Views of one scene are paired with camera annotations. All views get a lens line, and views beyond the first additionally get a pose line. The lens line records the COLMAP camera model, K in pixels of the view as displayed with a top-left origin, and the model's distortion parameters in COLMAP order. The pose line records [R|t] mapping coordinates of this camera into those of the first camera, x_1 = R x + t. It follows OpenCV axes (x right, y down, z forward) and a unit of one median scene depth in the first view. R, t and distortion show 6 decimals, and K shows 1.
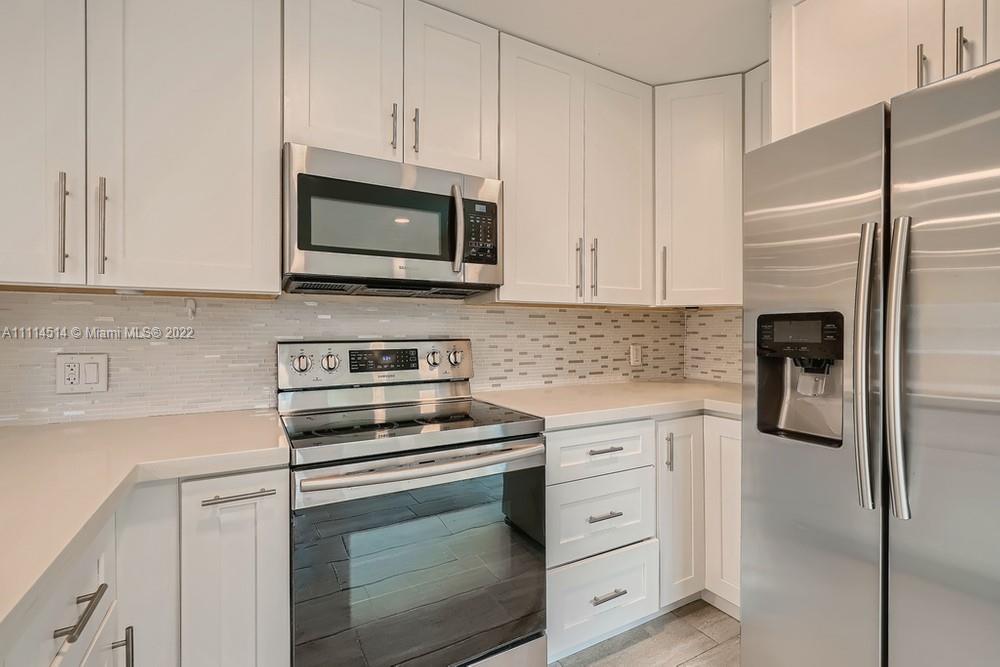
lens RADIAL K [[459.1, 0, 500.9], [0, 459.1, 330.8], [0, 0, 1]] dist [-0.002126, -0.000146]
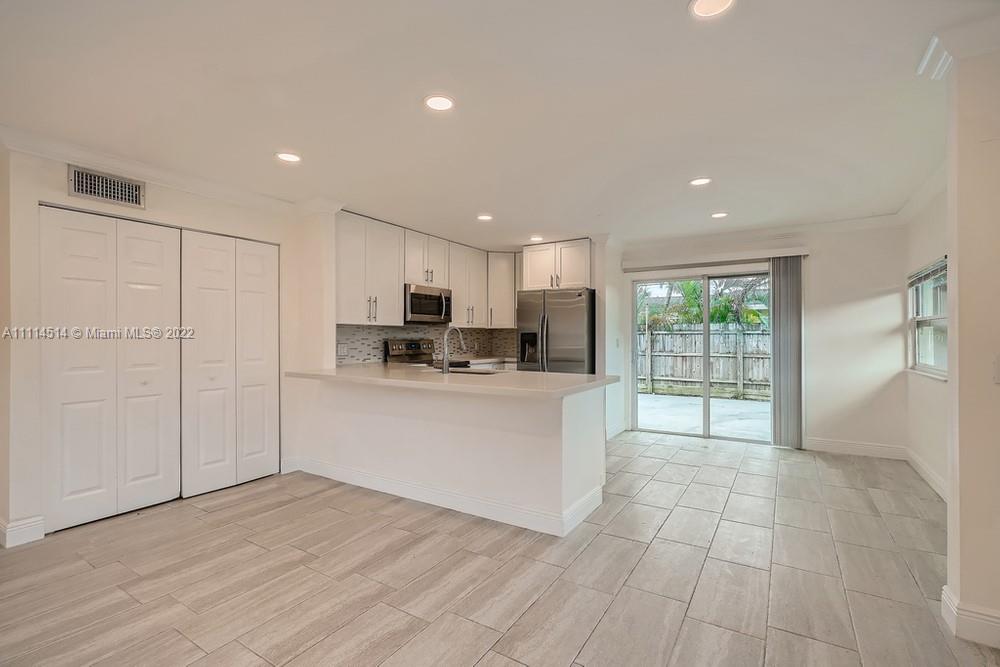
lens RADIAL K [[457.9, 0, 502.7], [0, 457.9, 336.3], [0, 0, 1]] dist [-0.001892, -0.000076]
pose [[0.876050, 0.002092, 0.482216, -1.256317], [-0.001573, 0.999998, -0.001482, 0.001590], [-0.482218, 0.000540, 0.876051, -2.026361]]
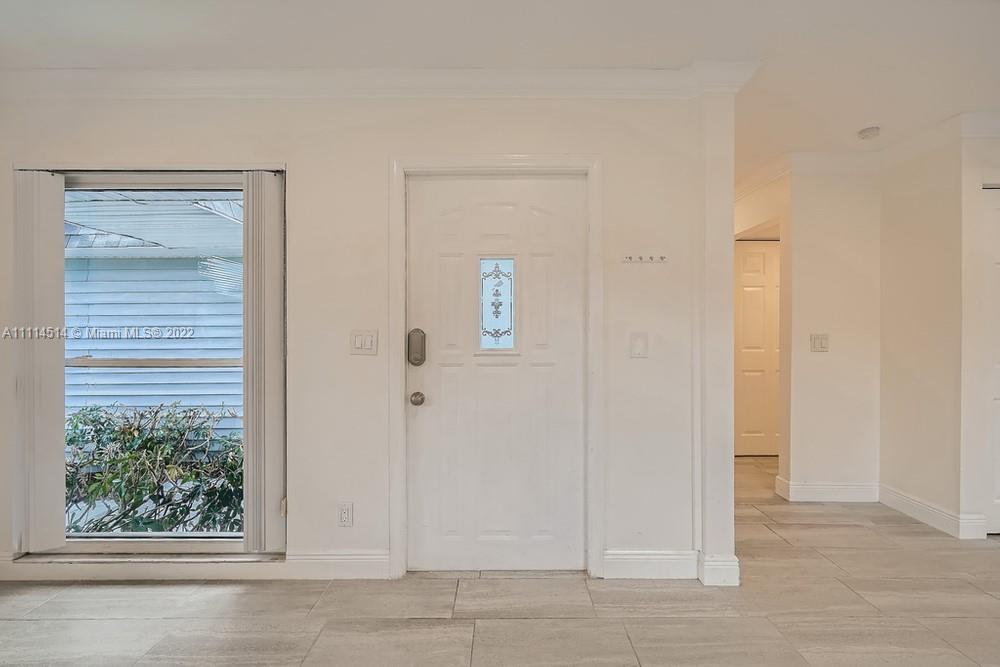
lens RADIAL K [[447.6, 0, 506.1], [0, 447.6, 330.4], [0, 0, 1]] dist [-0.000902, 0.000086]
pose [[0.878432, 0.005852, -0.477831, -2.608667], [-0.003309, 0.999976, 0.006162, 0.010267], [0.477856, -0.003832, 0.878430, -1.918617]]
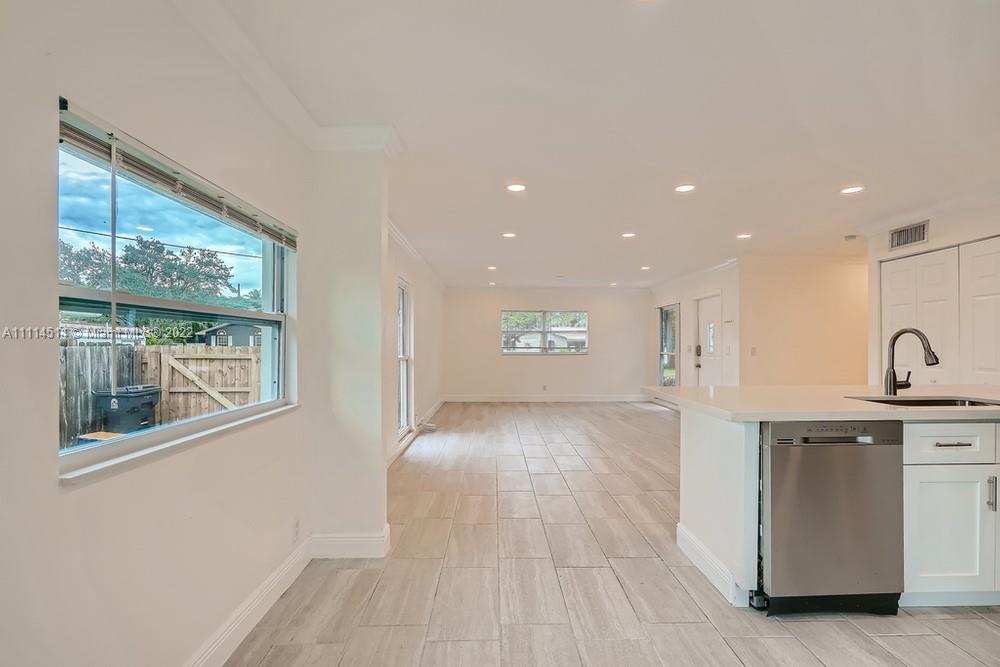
lens RADIAL K [[458.2, 0, 501.7], [0, 458.2, 346.2], [0, 0, 1]] dist [-0.001898, -0.000223]
pose [[-0.467314, 0.007558, -0.884059, 1.450912], [0.006245, 0.999967, 0.005248, -0.010499], [0.884070, -0.003068, -0.467345, -0.498168]]
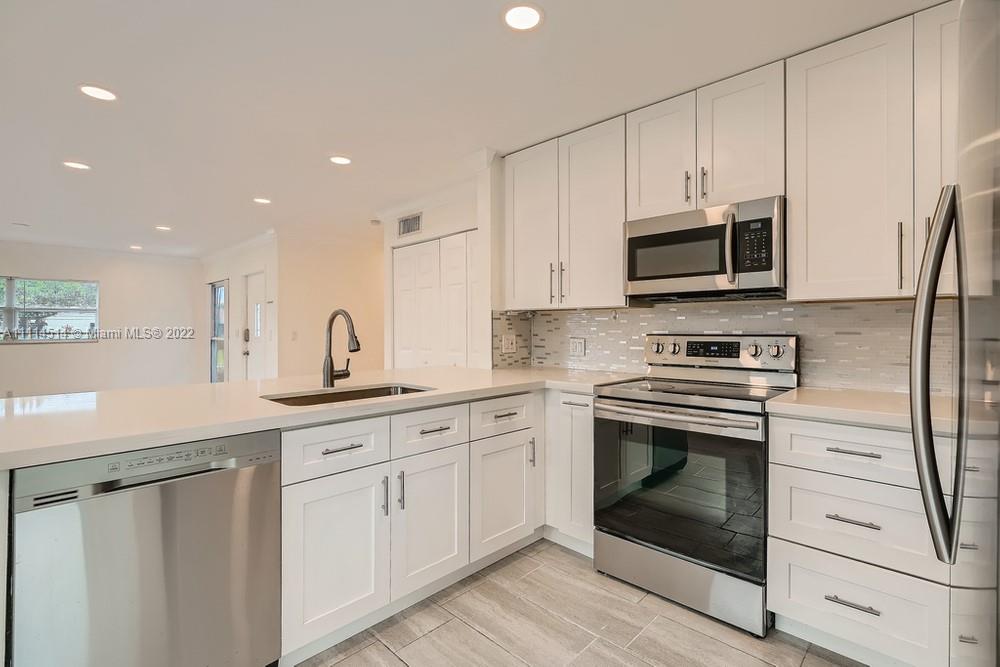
lens RADIAL K [[465.9, 0, 501.6], [0, 465.9, 326.7], [0, 0, 1]] dist [-0.000233, 0.000172]
pose [[0.293090, 0.000363, -0.956085, 0.921307], [0.001686, 0.999998, 0.000896, -0.004794], [0.956083, -0.001874, 0.293089, 0.008805]]
